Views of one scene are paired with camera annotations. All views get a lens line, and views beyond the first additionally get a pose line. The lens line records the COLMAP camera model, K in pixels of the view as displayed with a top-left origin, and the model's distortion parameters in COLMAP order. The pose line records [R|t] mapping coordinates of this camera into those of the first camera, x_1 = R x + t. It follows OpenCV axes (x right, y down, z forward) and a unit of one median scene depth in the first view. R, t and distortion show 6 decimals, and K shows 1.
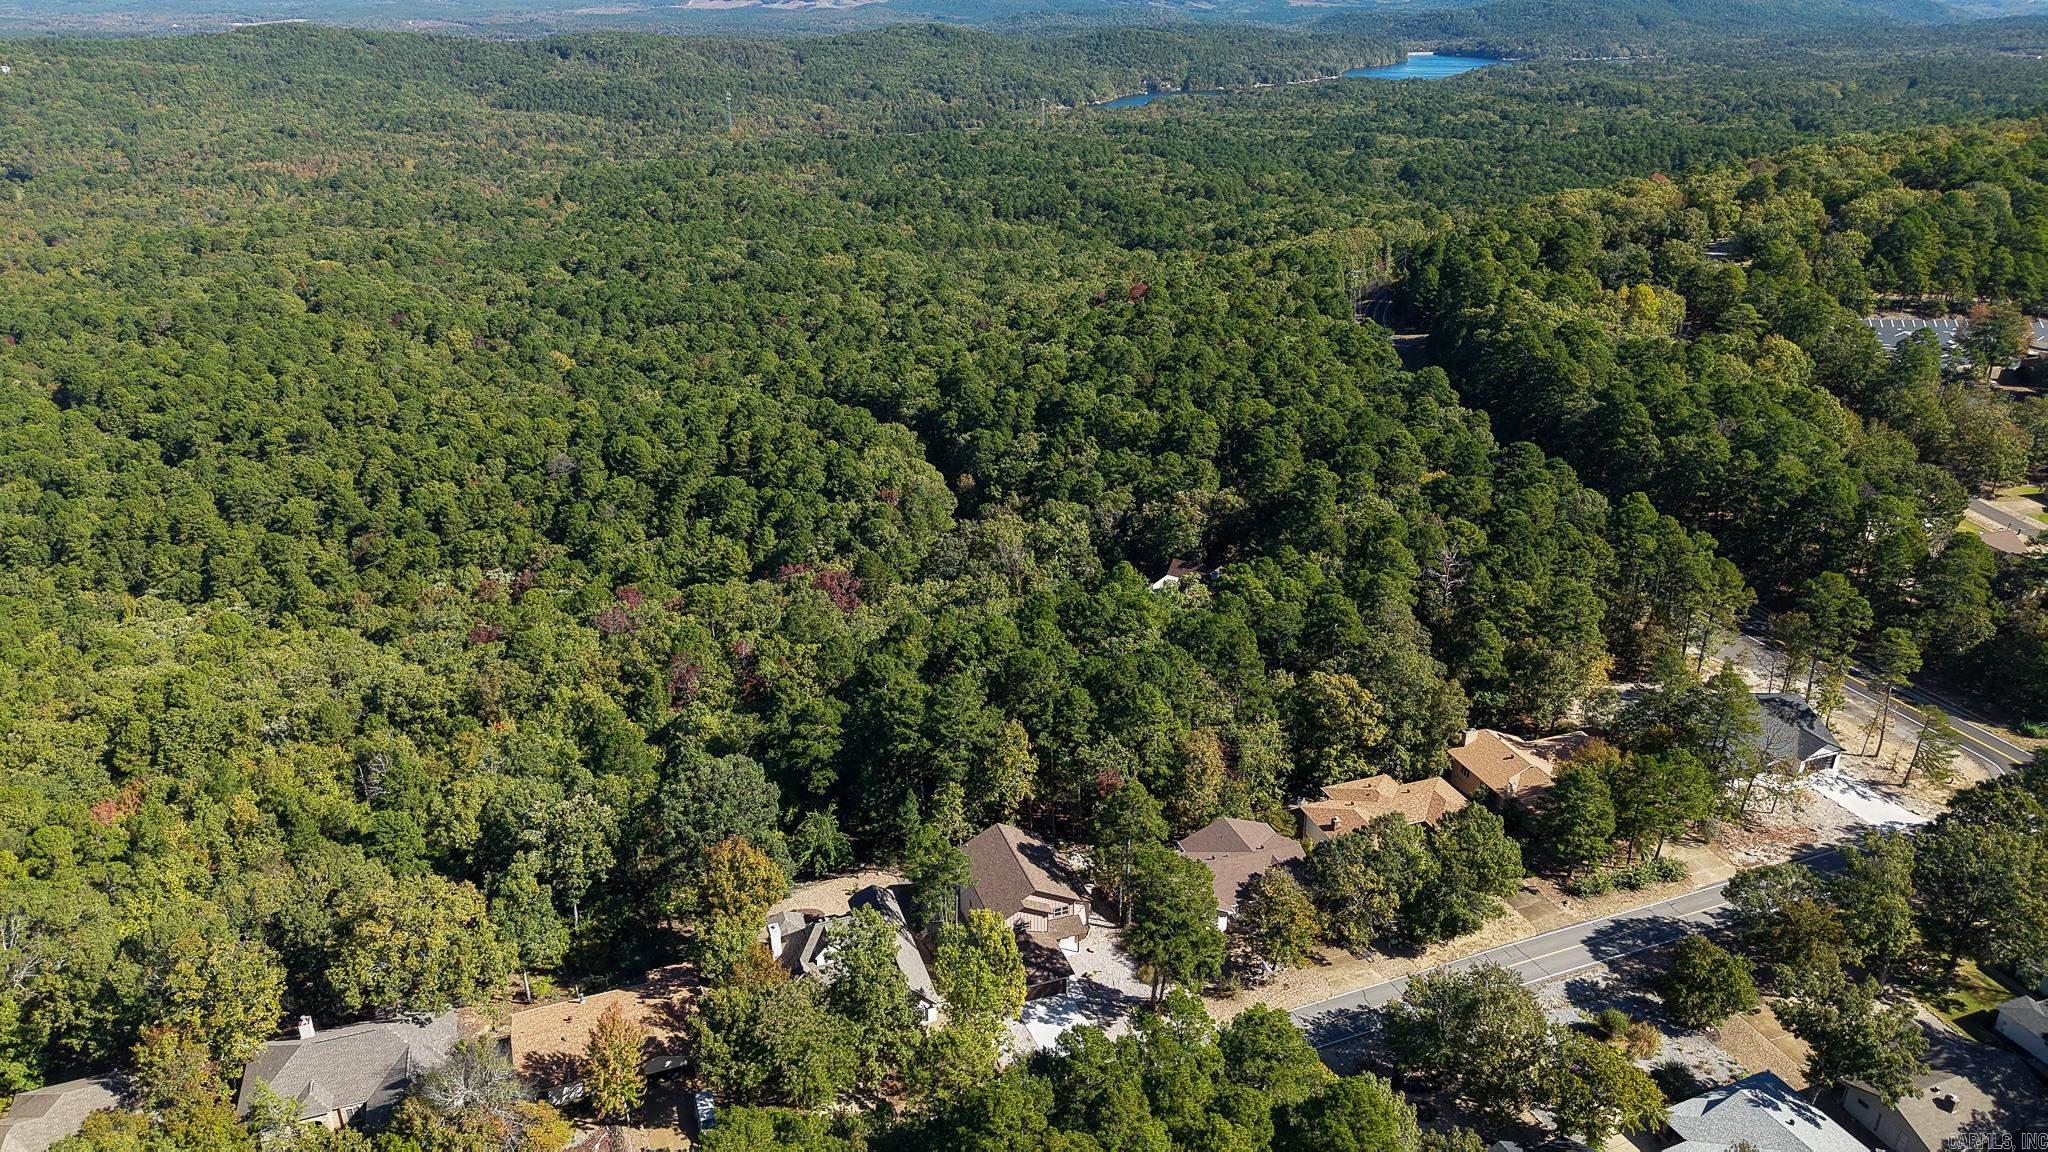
lens RADIAL K [[1356.6, 0, 1036.7], [0, 1356.6, 525.6], [0, 0, 1]] dist [0.080539, -0.117884]
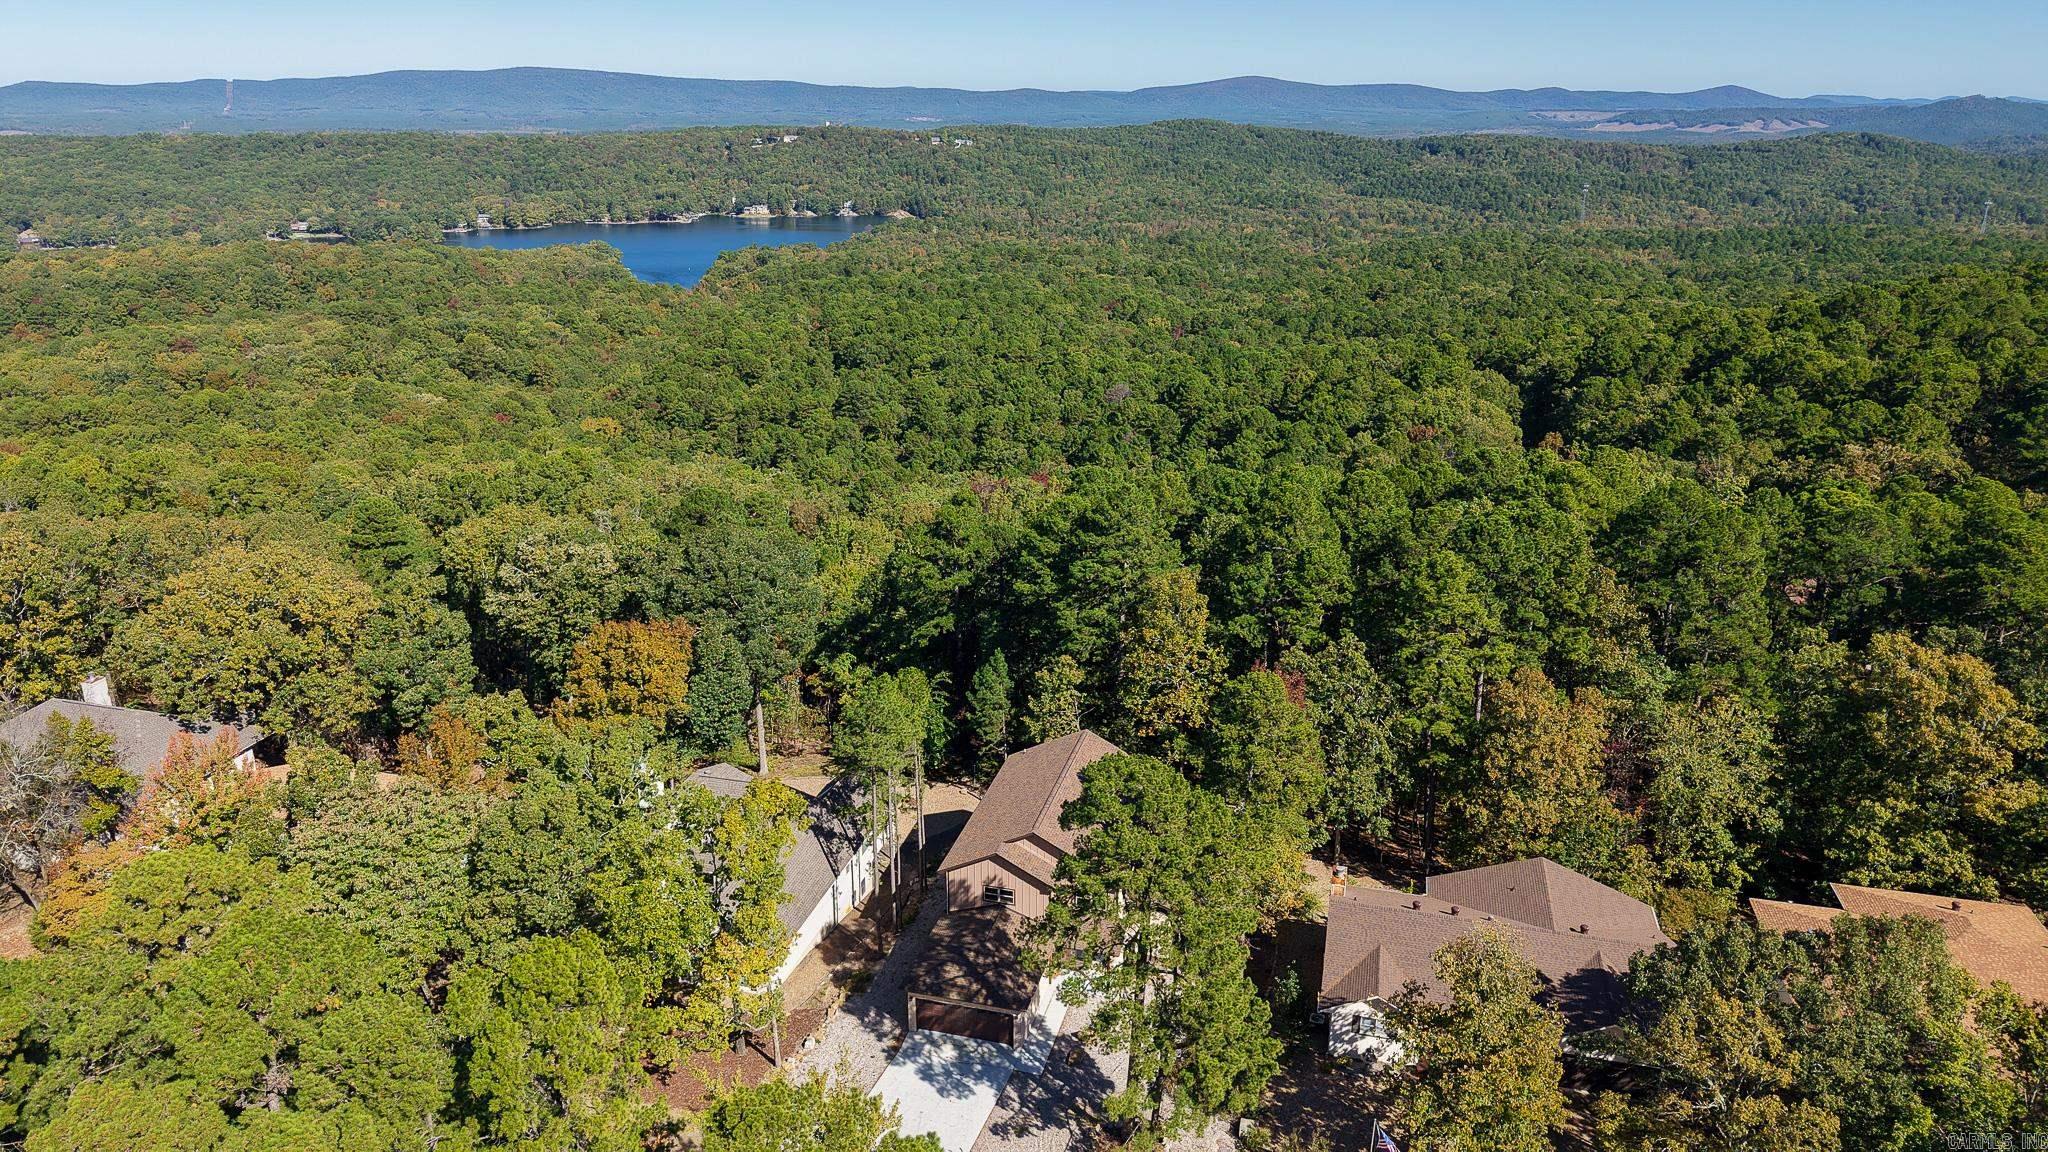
lens RADIAL K [[1399.0, 0, 1027.2], [0, 1399.0, 541.9], [0, 0, 1]] dist [0.019715, -0.033168]
pose [[0.826217, 0.176132, -0.535110, 0.225716], [-0.212782, 0.977075, -0.006933, 0.149570], [0.521621, 0.119590, 0.844754, 0.494644]]
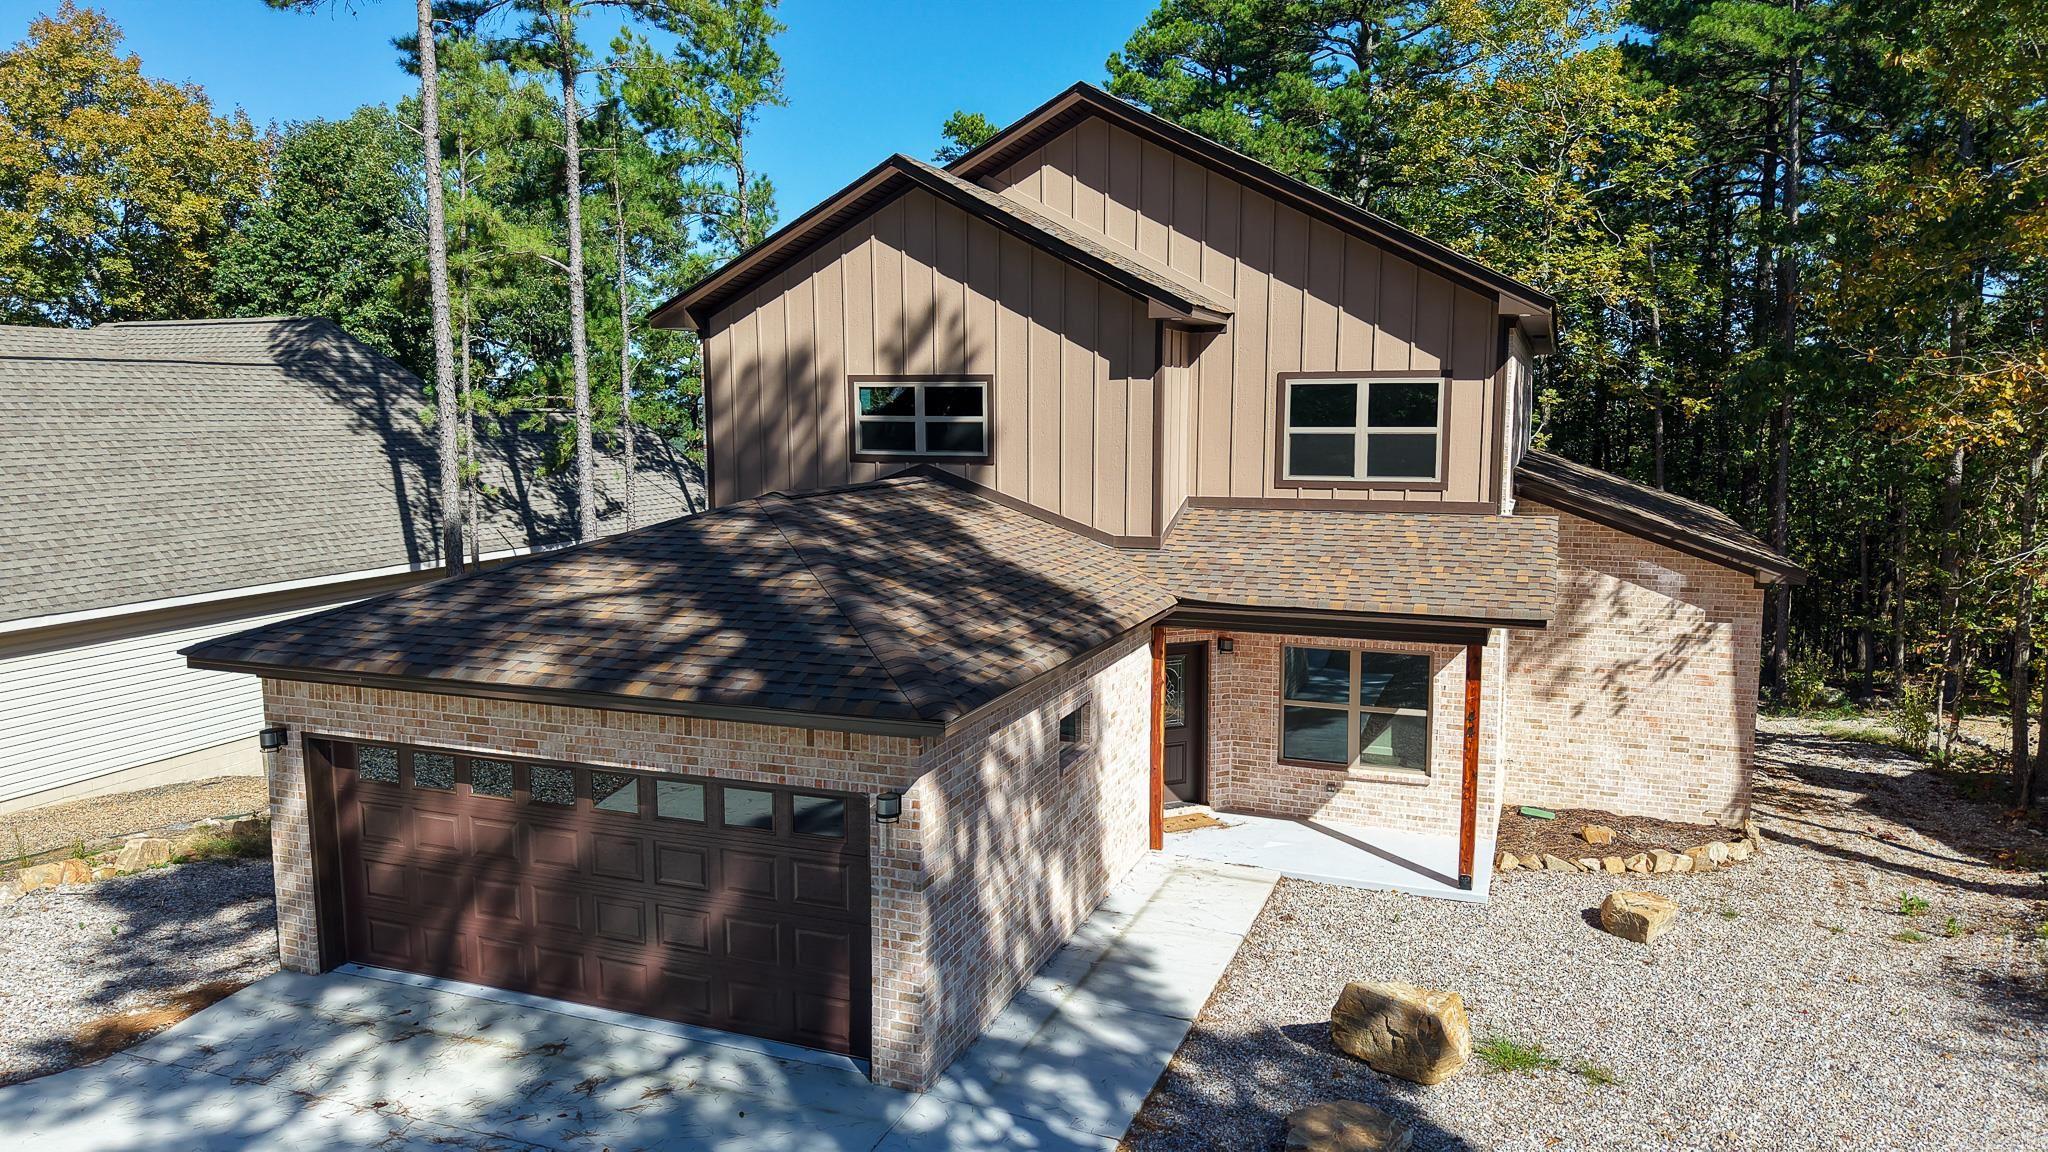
lens RADIAL K [[1385.6, 0, 1010.1], [0, 1385.6, 590.7], [0, 0, 1]] dist [0.008290, 0.003177]
pose [[0.765462, 0.093058, -0.636717, 0.058592], [-0.248056, 0.955685, -0.158537, 0.287883], [0.593748, 0.279296, 0.754624, 0.826462]]
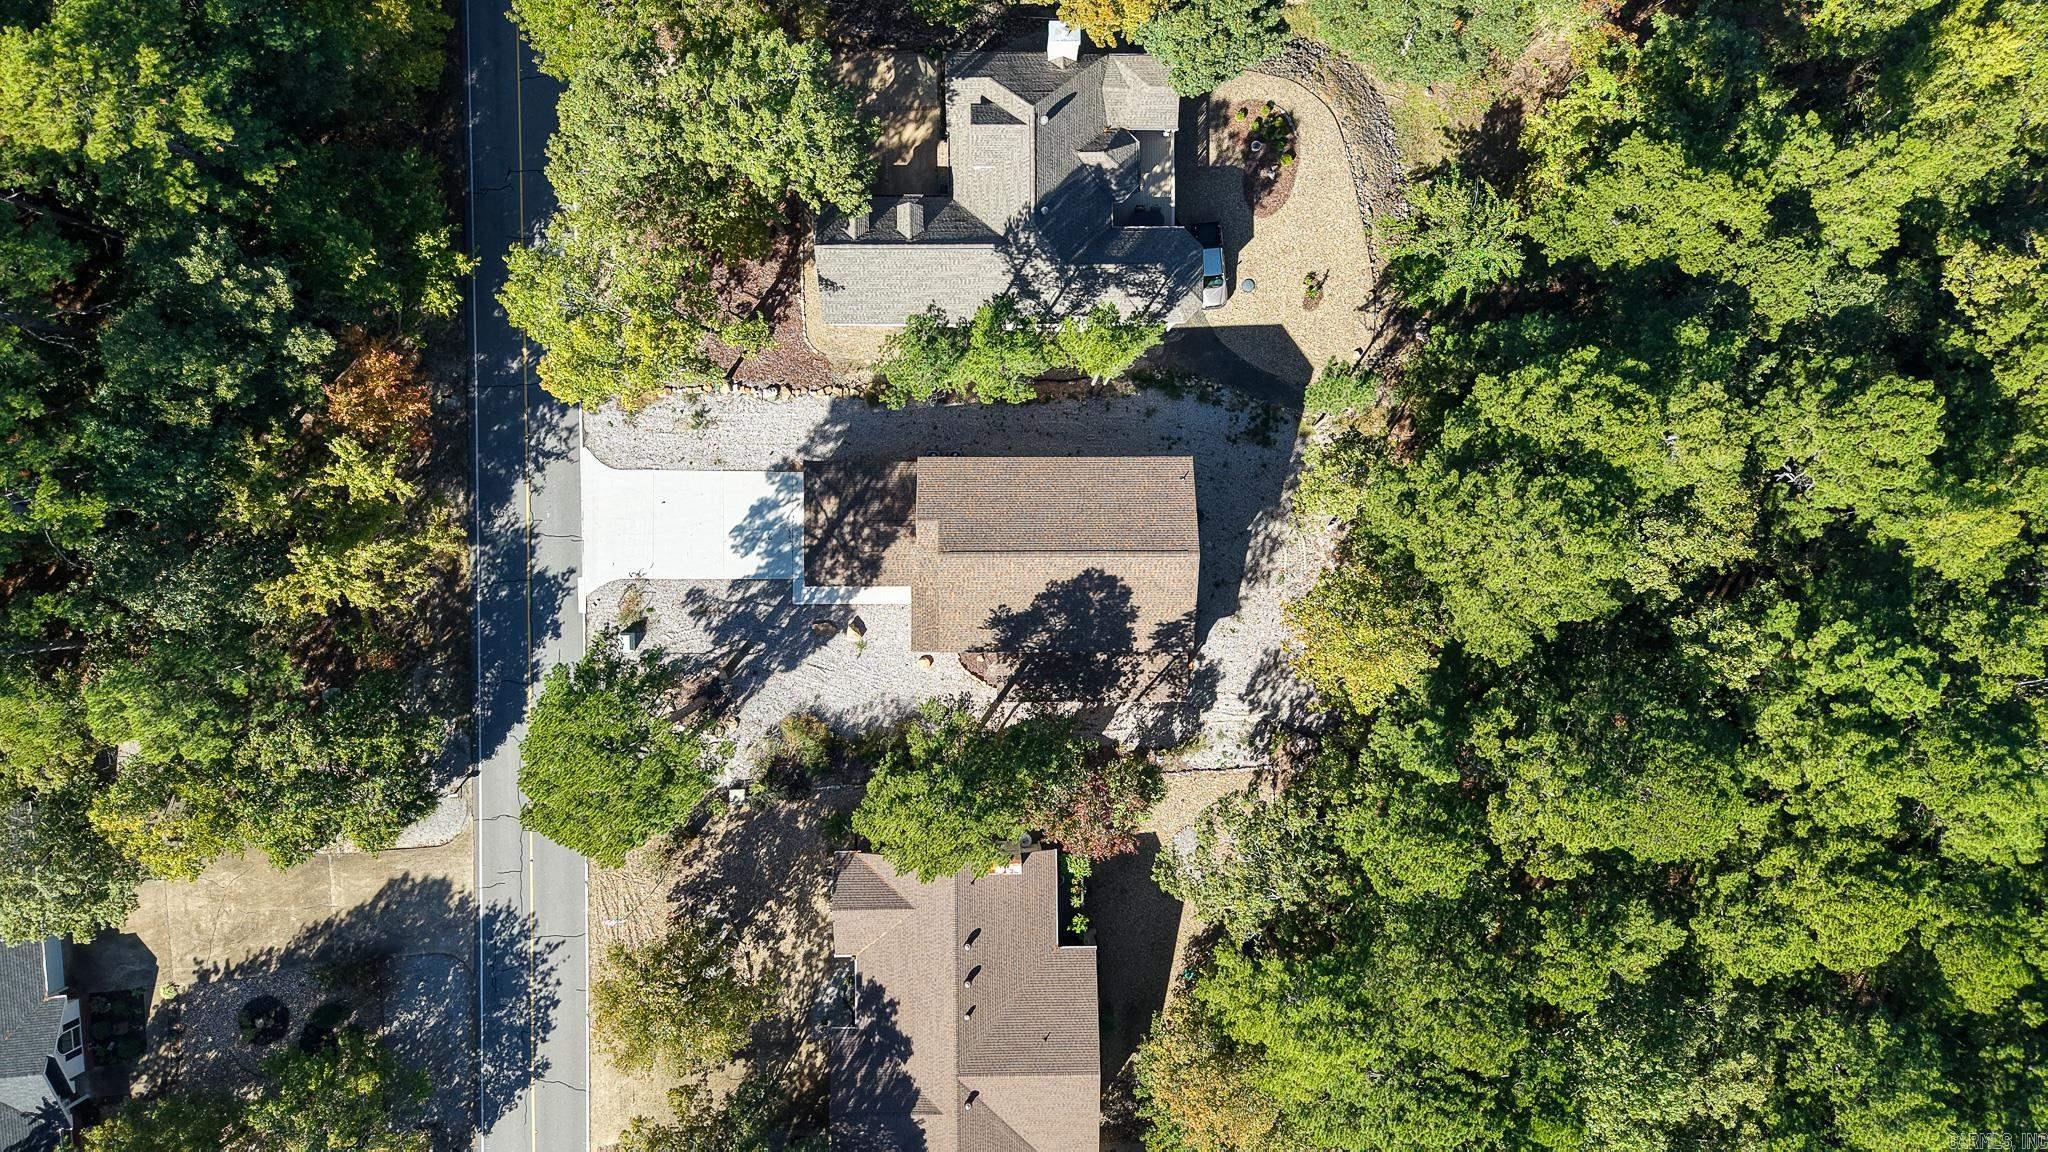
lens RADIAL K [[1399.0, 0, 1027.2], [0, 1399.0, 541.9], [0, 0, 1]] dist [0.019715, -0.033168]
pose [[-0.322138, 0.946627, -0.011175, -0.008339], [-0.356486, -0.110360, 0.927760, -0.166386], [0.877009, 0.302851, 0.373010, 0.757048]]
